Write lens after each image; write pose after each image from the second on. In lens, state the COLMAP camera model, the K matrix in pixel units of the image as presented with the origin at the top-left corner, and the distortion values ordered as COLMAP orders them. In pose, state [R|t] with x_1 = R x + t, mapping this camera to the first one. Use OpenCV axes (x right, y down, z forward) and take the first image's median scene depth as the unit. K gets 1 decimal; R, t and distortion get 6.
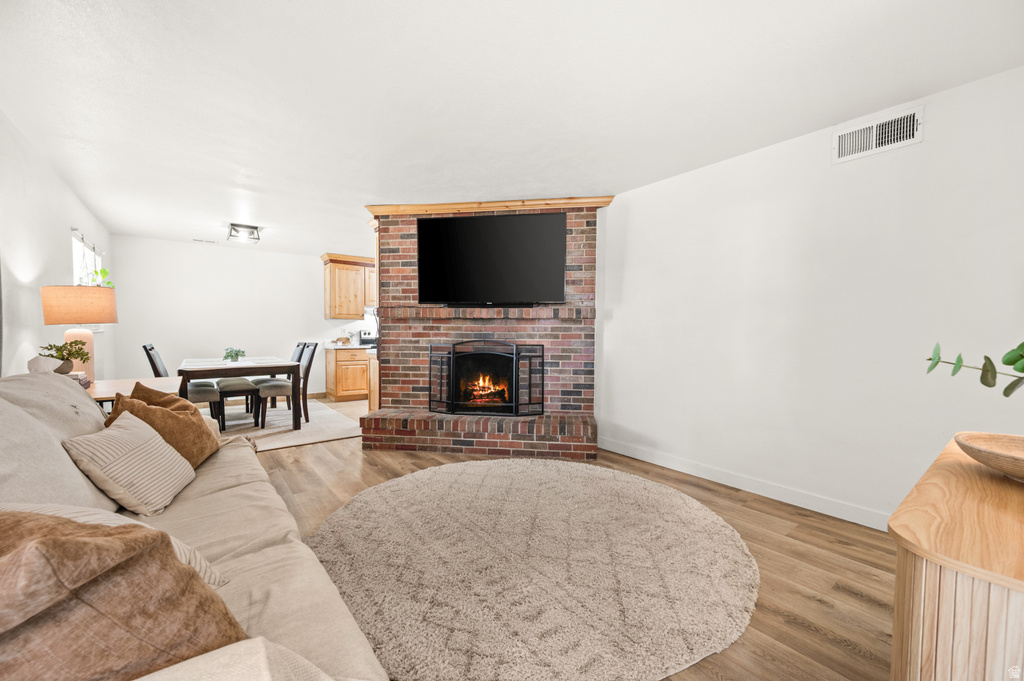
lens RADIAL K [[402.1, 0, 515.5], [0, 402.1, 344.9], [0, 0, 1]] dist [-0.002343, -0.000152]
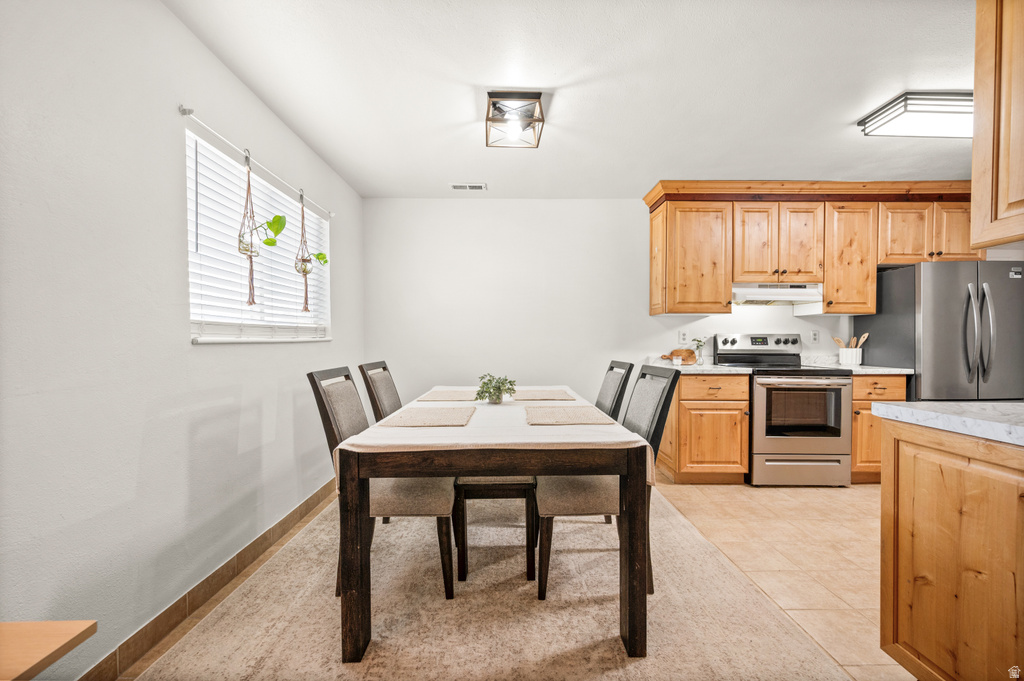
lens RADIAL K [[419.9, 0, 513.2], [0, 419.9, 346.9], [0, 0, 1]] dist [-0.000973, -0.000059]
pose [[0.792692, 0.007152, -0.609581, -0.476762], [-0.014701, 0.999865, -0.007385, -0.025176], [0.609446, 0.014816, 0.792689, 0.769851]]
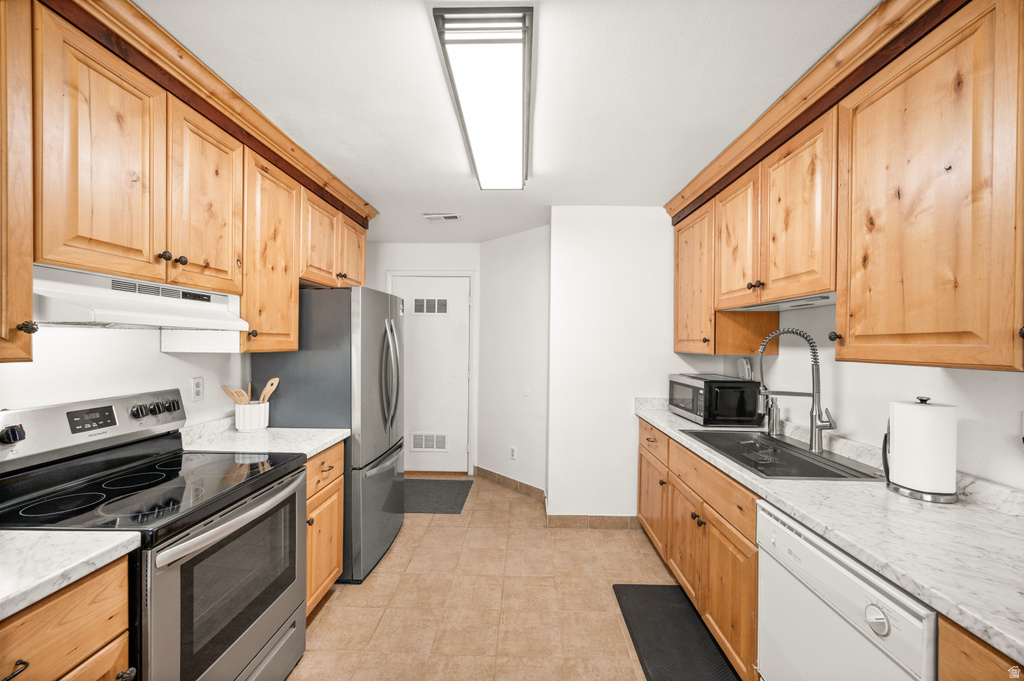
lens RADIAL K [[402.1, 0, 515.5], [0, 402.1, 344.9], [0, 0, 1]] dist [-0.002343, -0.000152]
pose [[0.635588, -0.002518, 0.772024, -0.647330], [0.010863, 0.999925, -0.005682, -0.112399], [-0.771952, 0.011998, 0.635568, 1.326337]]
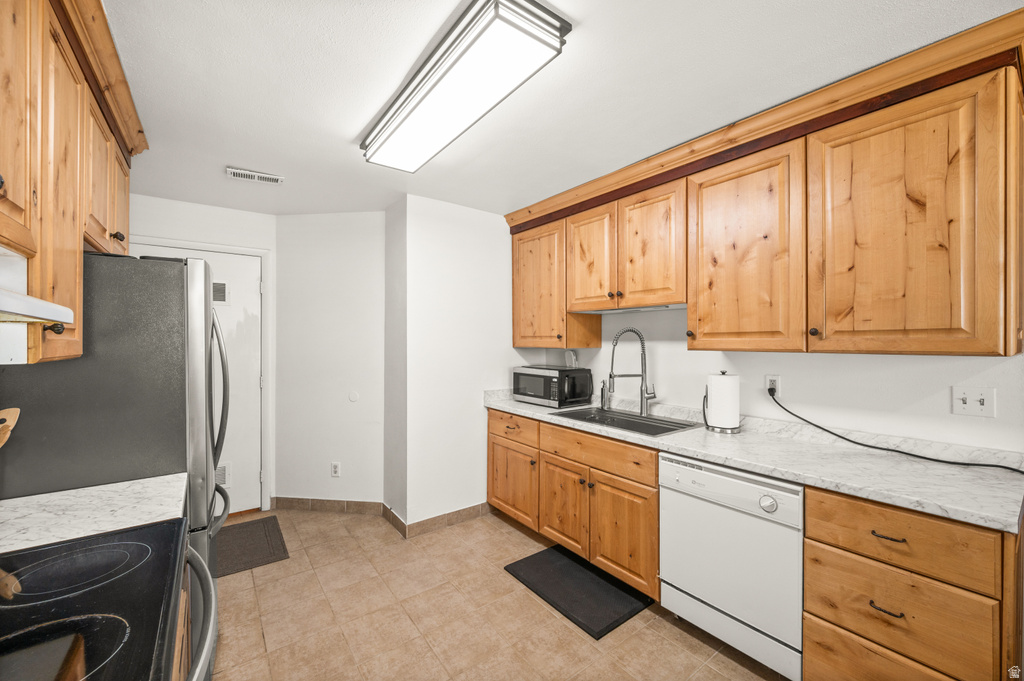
lens RADIAL K [[409.6, 0, 515.4], [0, 409.6, 341.1], [0, 0, 1]] dist [-0.000208, -0.000045]
pose [[0.020025, -0.005719, 0.999783, -0.735722], [0.024212, 0.999693, 0.005233, -0.117359], [-0.999506, 0.024102, 0.020157, 1.548369]]
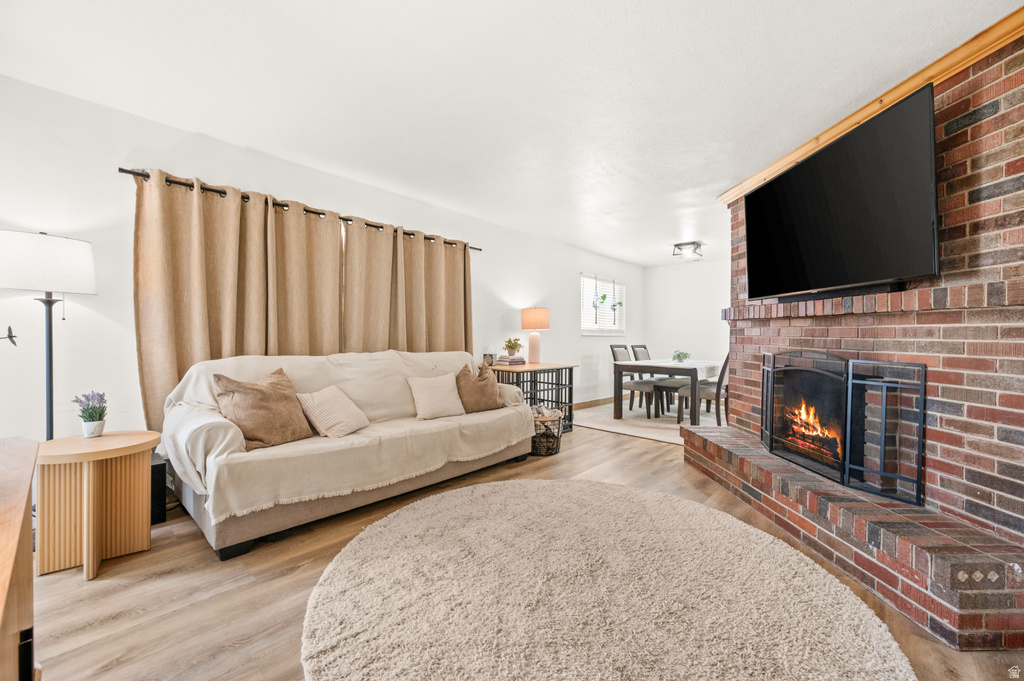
lens RADIAL K [[408.9, 0, 510.4], [0, 408.9, 335.2], [0, 0, 1]] dist [-0.000443, -0.000089]
pose [[0.154585, 0.001701, -0.987978, 0.471274], [-0.043426, 0.999044, -0.005074, -0.010847], [0.987025, 0.043689, 0.154511, 0.409212]]
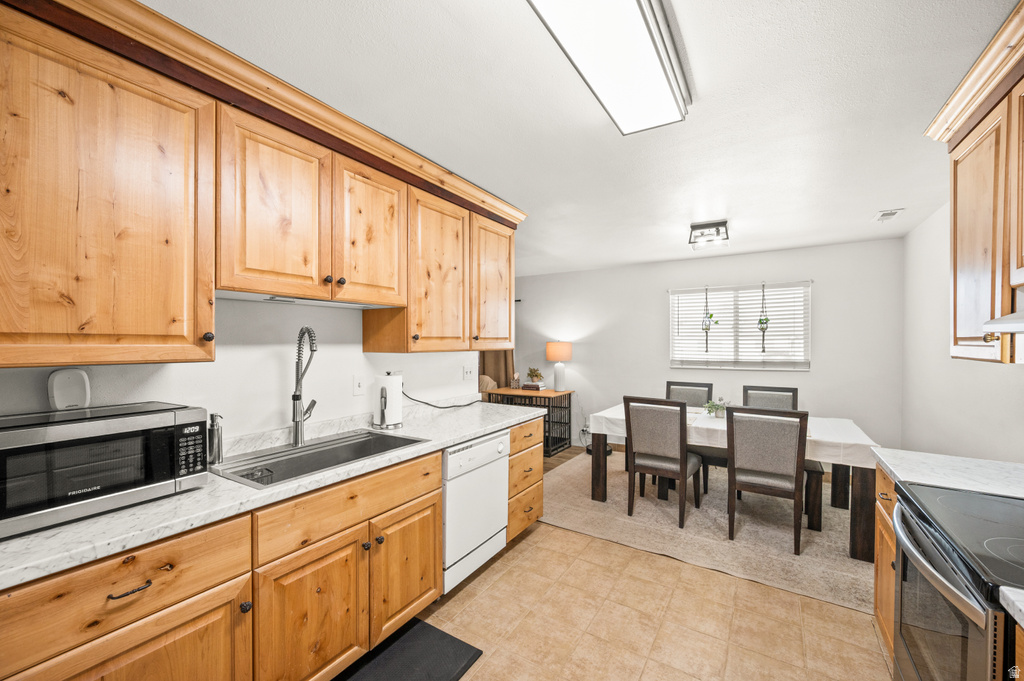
lens RADIAL K [[402.1, 0, 515.5], [0, 402.1, 344.9], [0, 0, 1]] dist [-0.002343, -0.000152]
pose [[-0.941846, -0.002584, -0.336035, -0.147781], [-0.013618, 0.999443, 0.030483, -0.126642], [0.335769, 0.033287, -0.941356, 1.894591]]
